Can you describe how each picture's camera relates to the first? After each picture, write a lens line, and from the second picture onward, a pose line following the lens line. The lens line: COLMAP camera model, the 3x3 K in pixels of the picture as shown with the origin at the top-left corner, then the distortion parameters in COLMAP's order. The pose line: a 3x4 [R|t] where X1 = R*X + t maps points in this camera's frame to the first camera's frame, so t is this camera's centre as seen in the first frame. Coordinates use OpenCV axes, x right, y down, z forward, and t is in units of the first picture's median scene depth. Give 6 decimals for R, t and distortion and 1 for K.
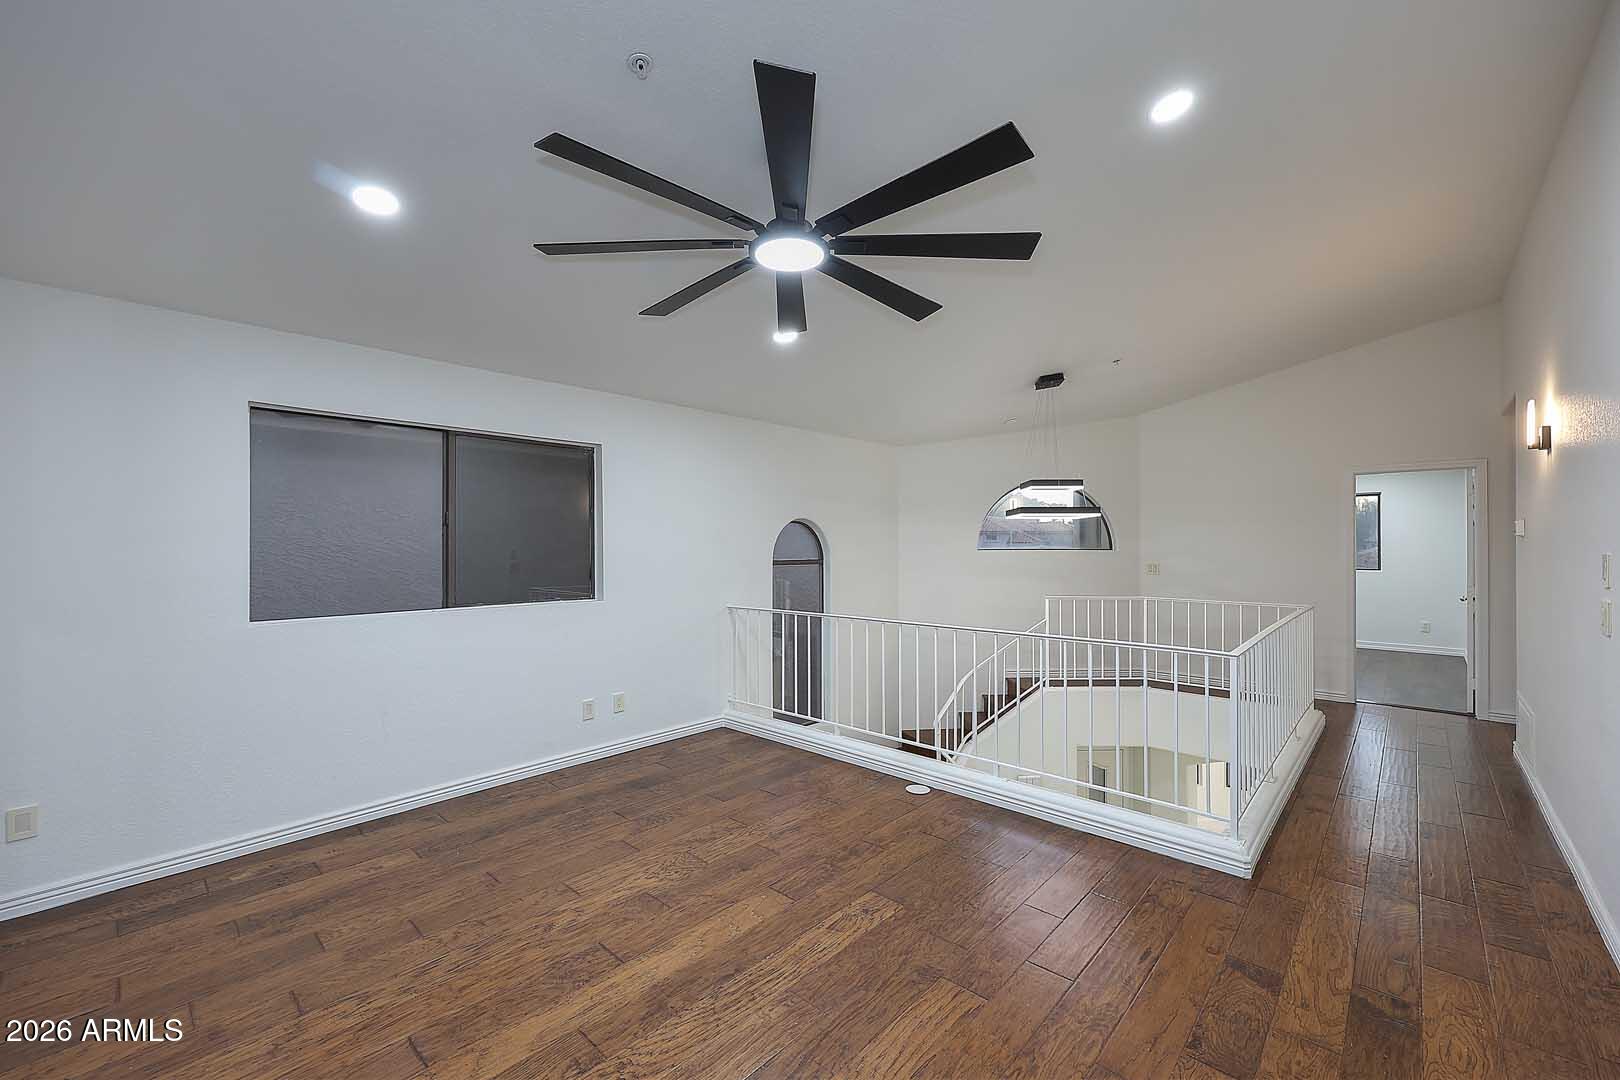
lens RADIAL K [[653.9, 0, 810.0], [0, 653.9, 540.0], [0, 0, 1]] dist [-0.002373, 0.000031]
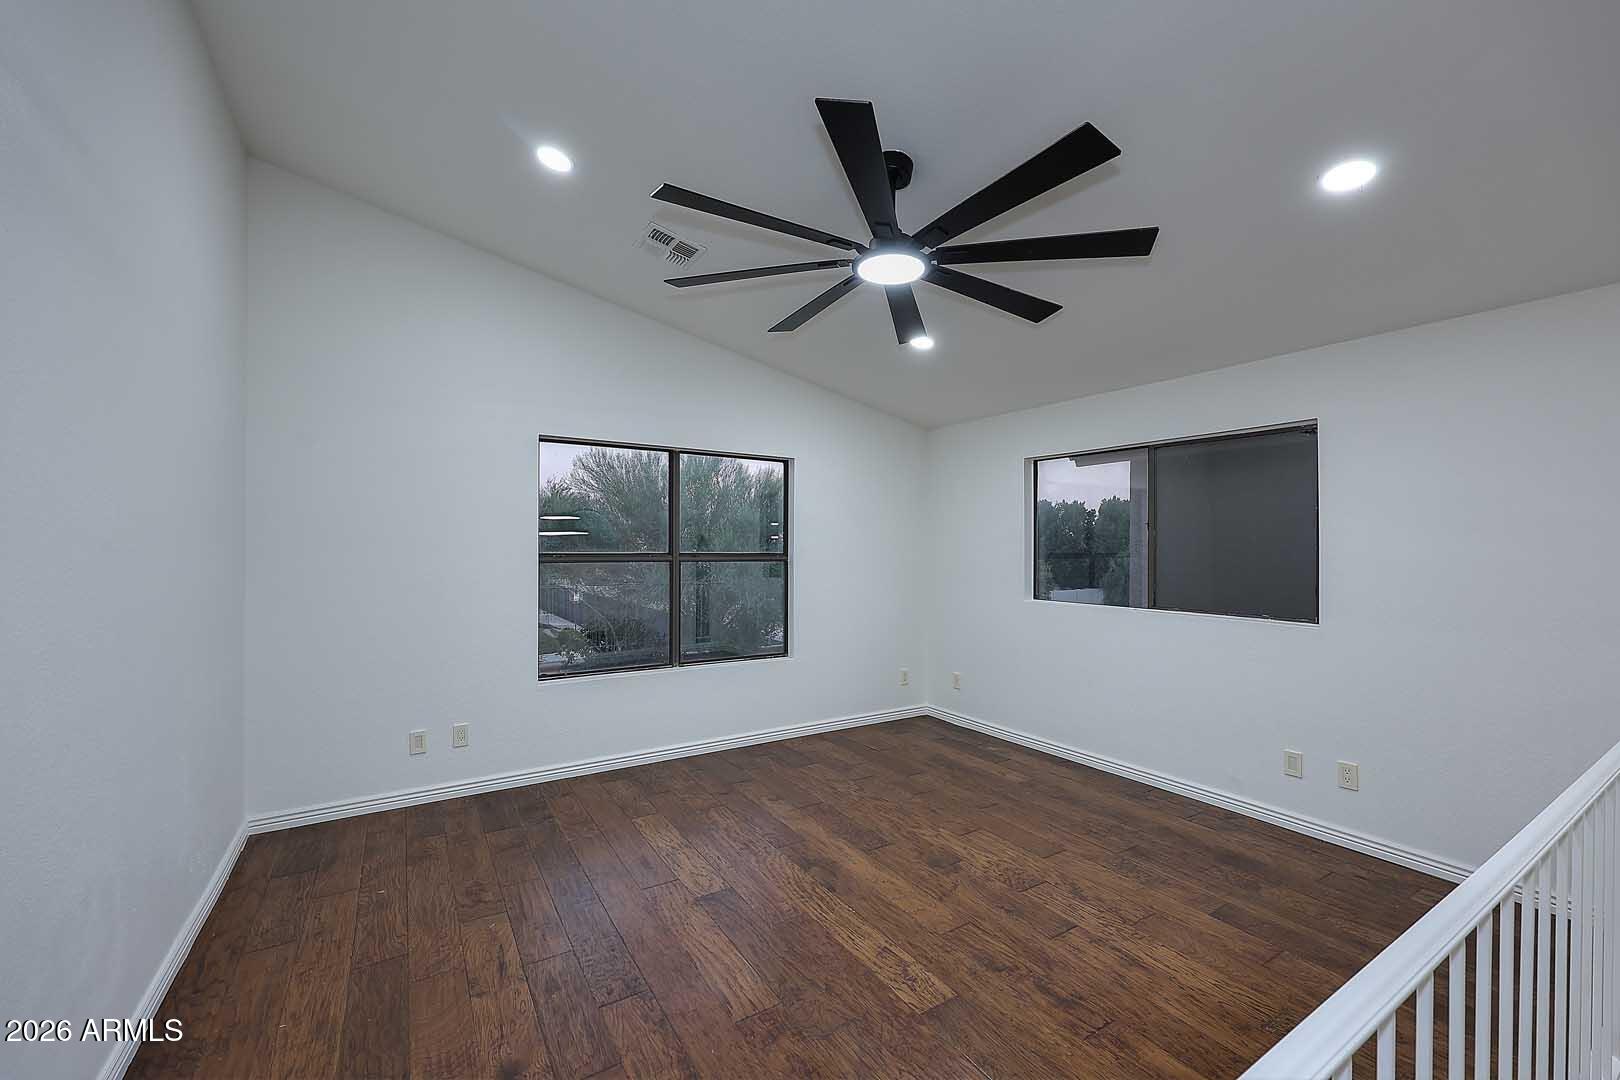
lens RADIAL K [[653.9, 0, 810.0], [0, 653.9, 540.0], [0, 0, 1]] dist [-0.002373, 0.000031]
pose [[-0.255592, -0.008906, -0.966744, 0.799819], [-0.000979, 0.999959, -0.008953, 0.000998], [0.966784, -0.001341, -0.255591, 0.917299]]
